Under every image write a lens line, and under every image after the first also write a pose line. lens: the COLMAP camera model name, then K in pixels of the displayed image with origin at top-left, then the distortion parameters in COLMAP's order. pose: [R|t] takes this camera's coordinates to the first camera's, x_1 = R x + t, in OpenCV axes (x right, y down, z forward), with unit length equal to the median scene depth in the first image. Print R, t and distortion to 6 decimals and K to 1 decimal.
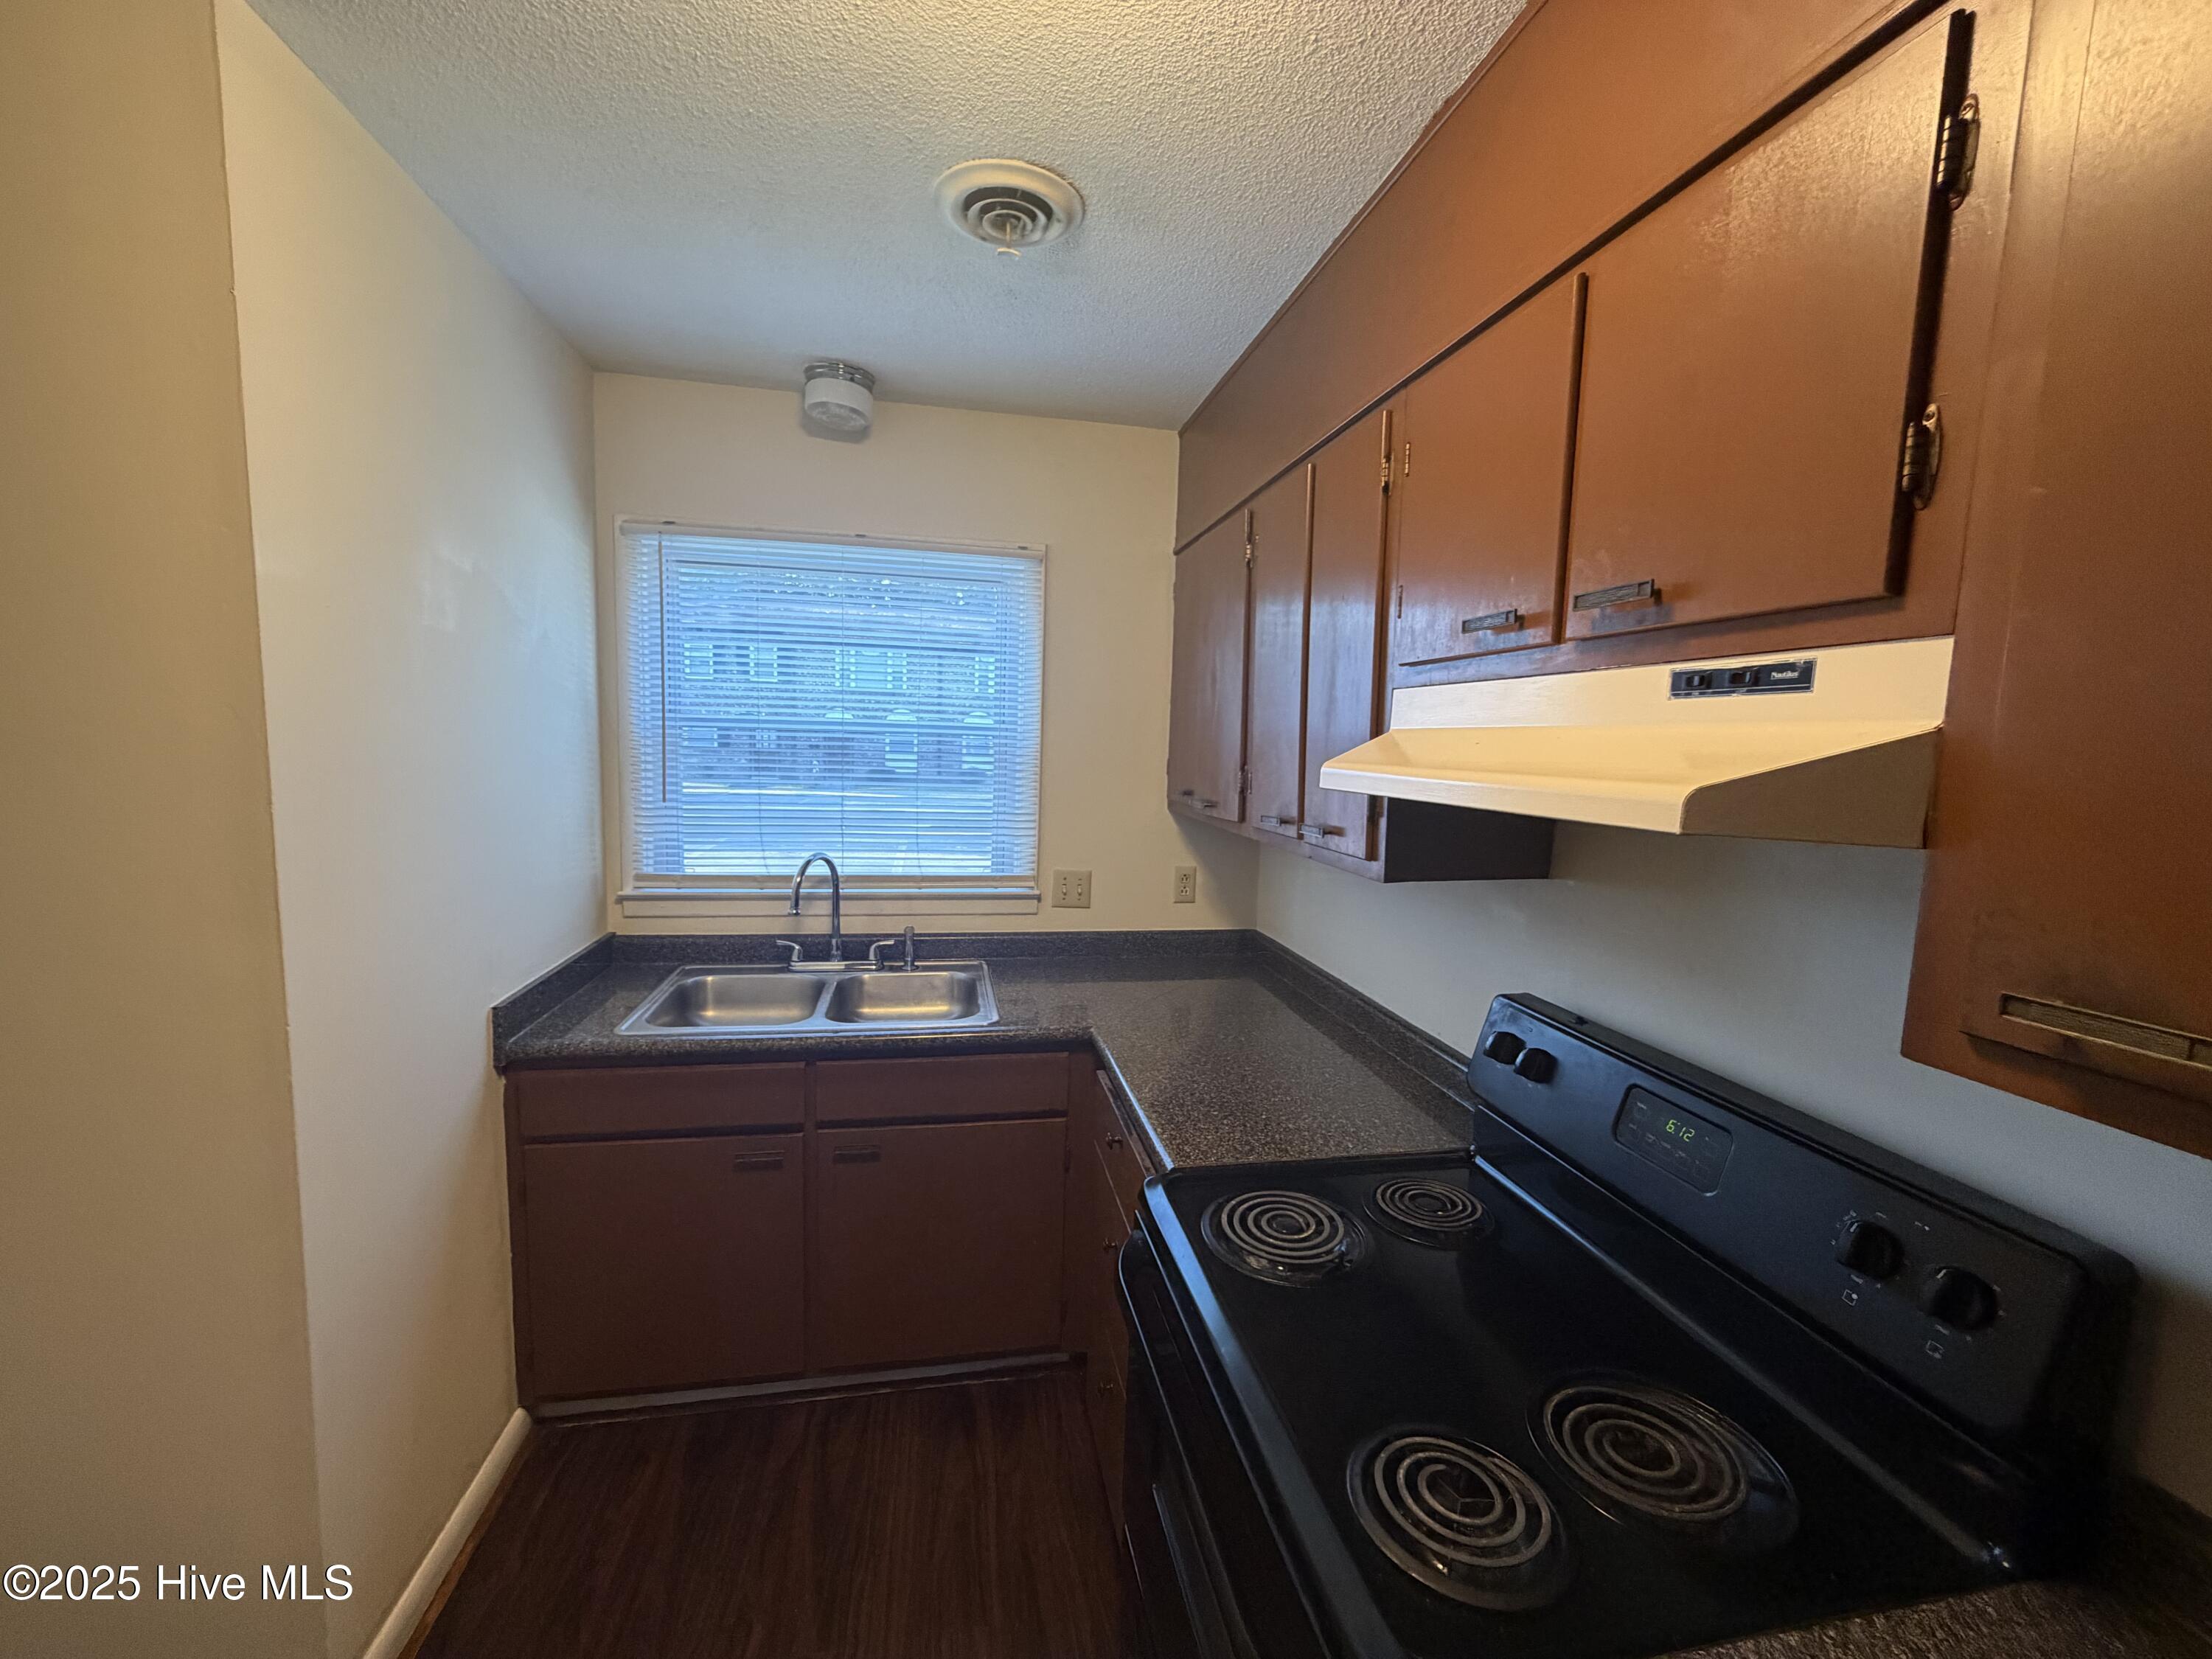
lens RADIAL K [[888.3, 0, 1104.7], [0, 888.3, 823.5], [0, 0, 1]] dist [-0.000326, 0.000097]
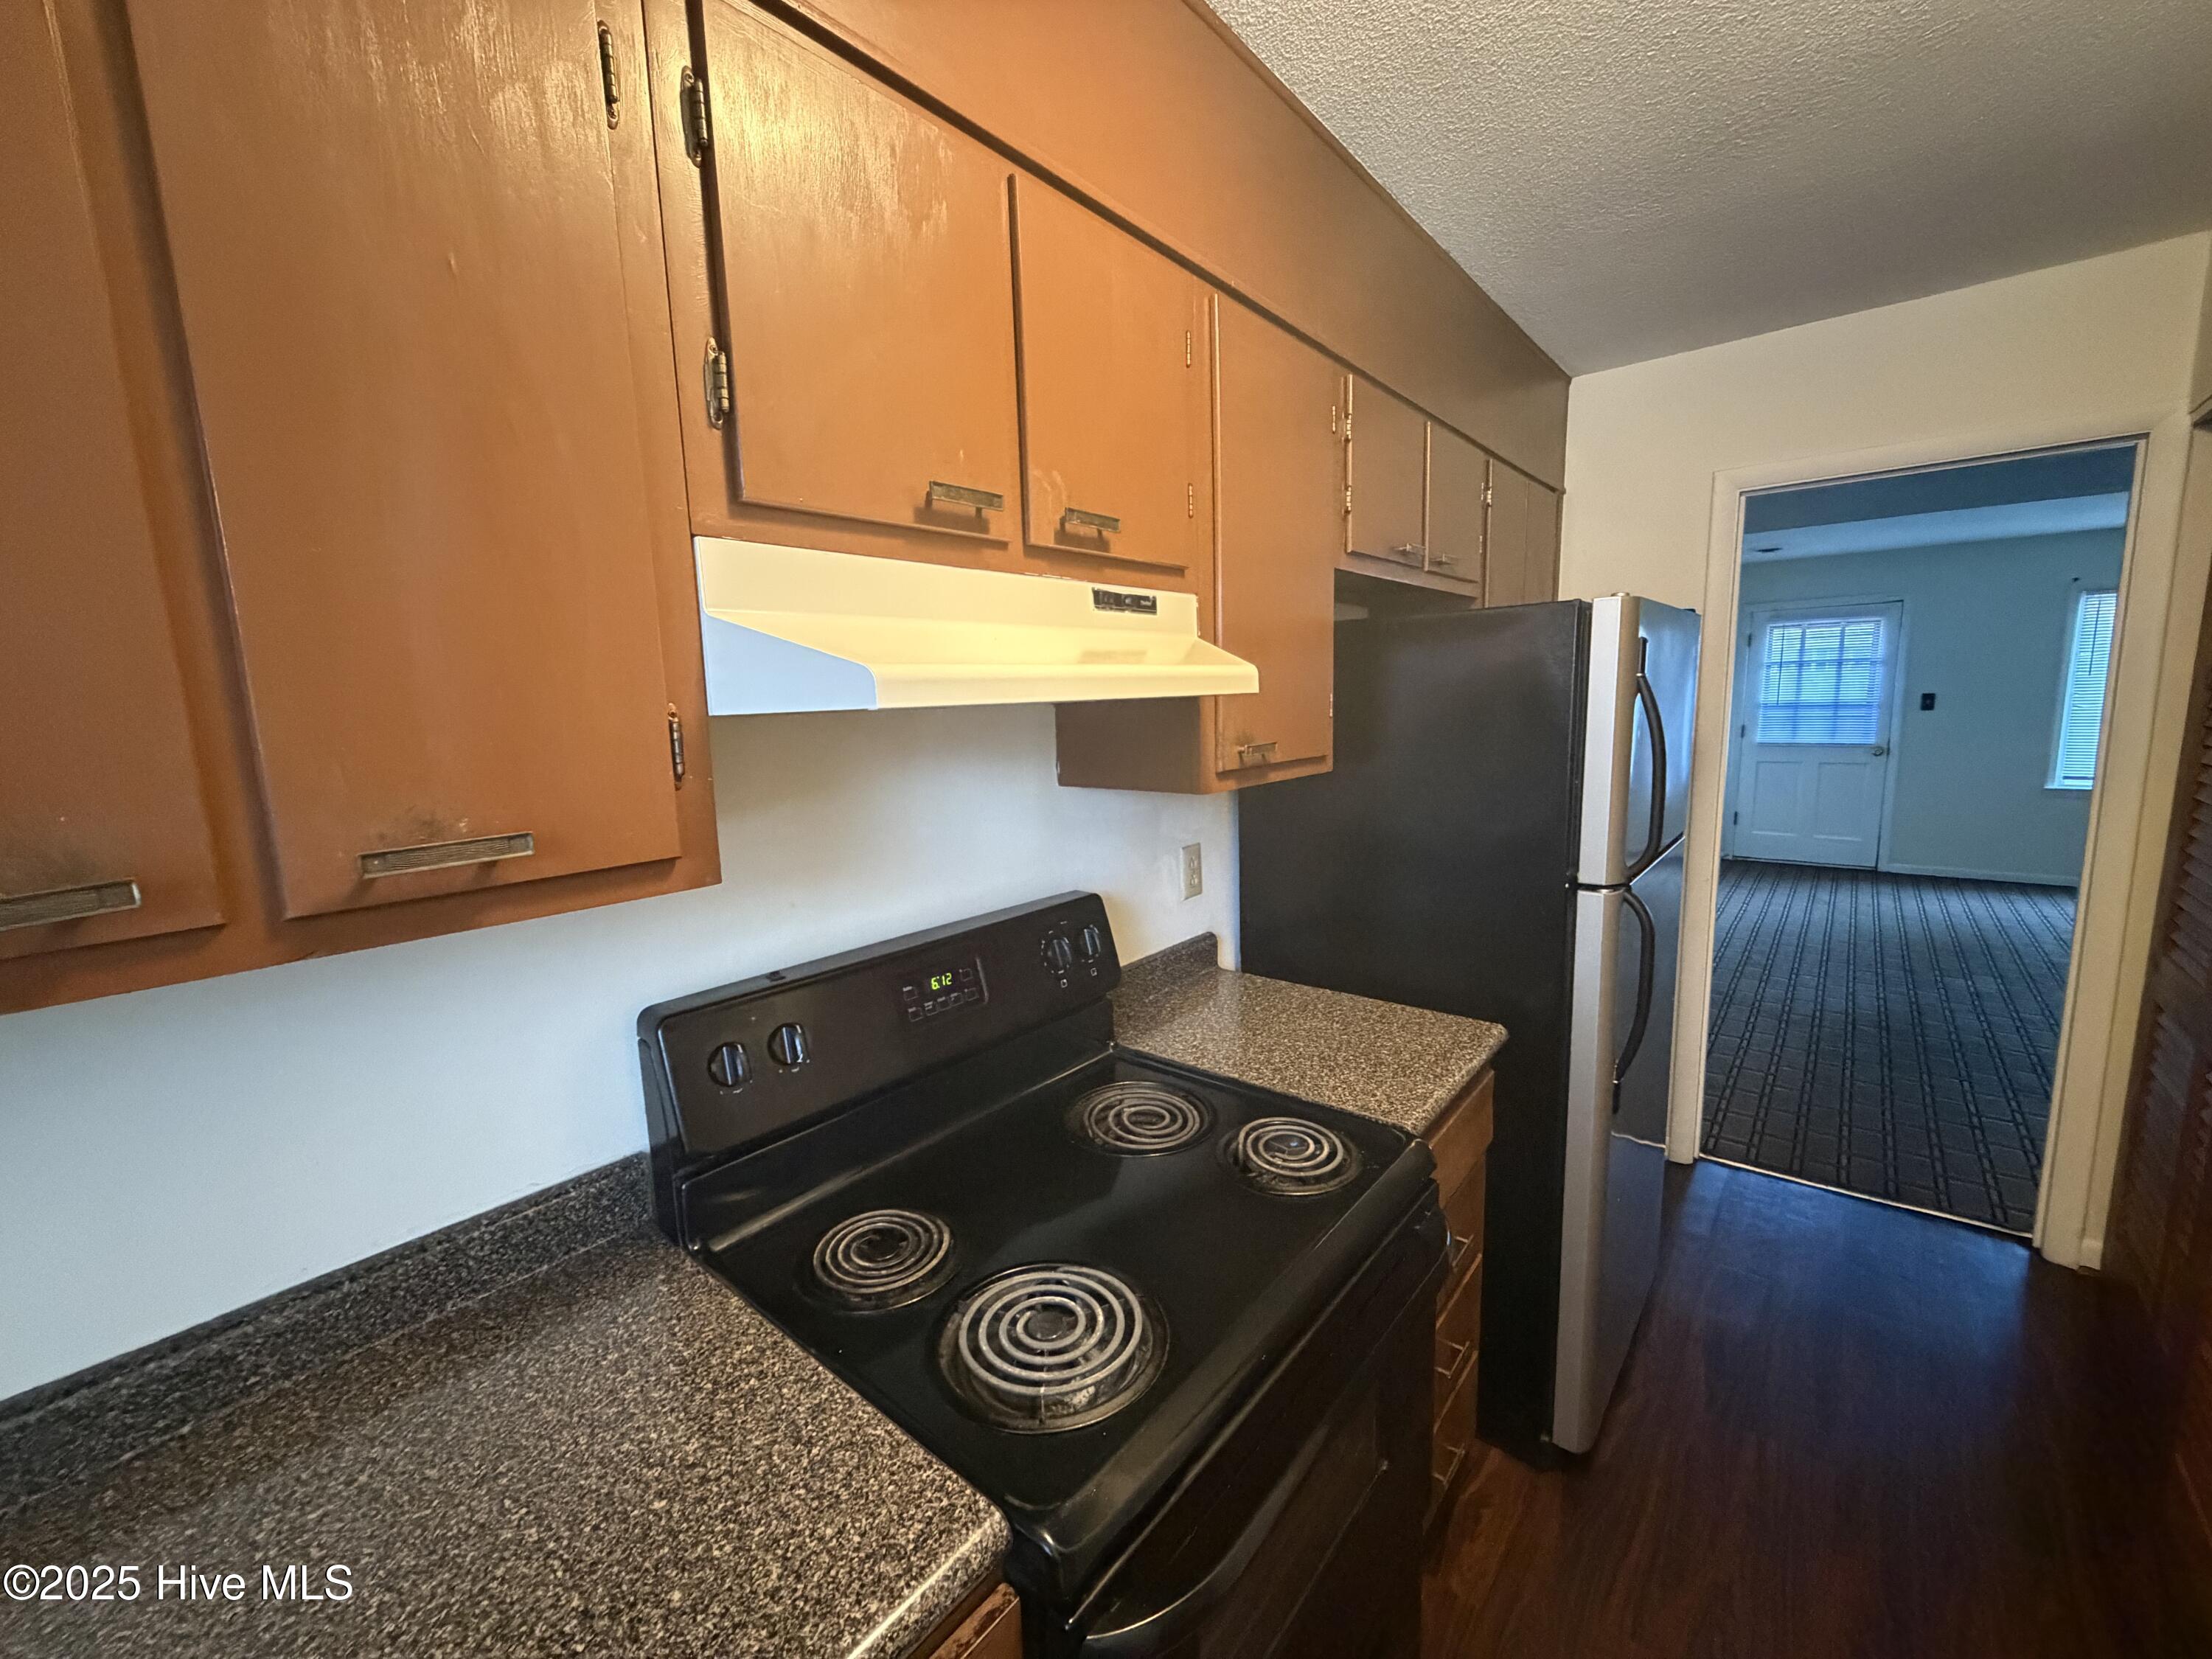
lens RADIAL K [[888.3, 0, 1104.7], [0, 888.3, 823.5], [0, 0, 1]] dist [-0.000326, 0.000097]
pose [[-0.629254, -0.123196, 0.767373, -0.189456], [0.083808, 0.970844, 0.224585, -0.053157], [-0.772668, 0.205633, -0.600583, 0.785311]]
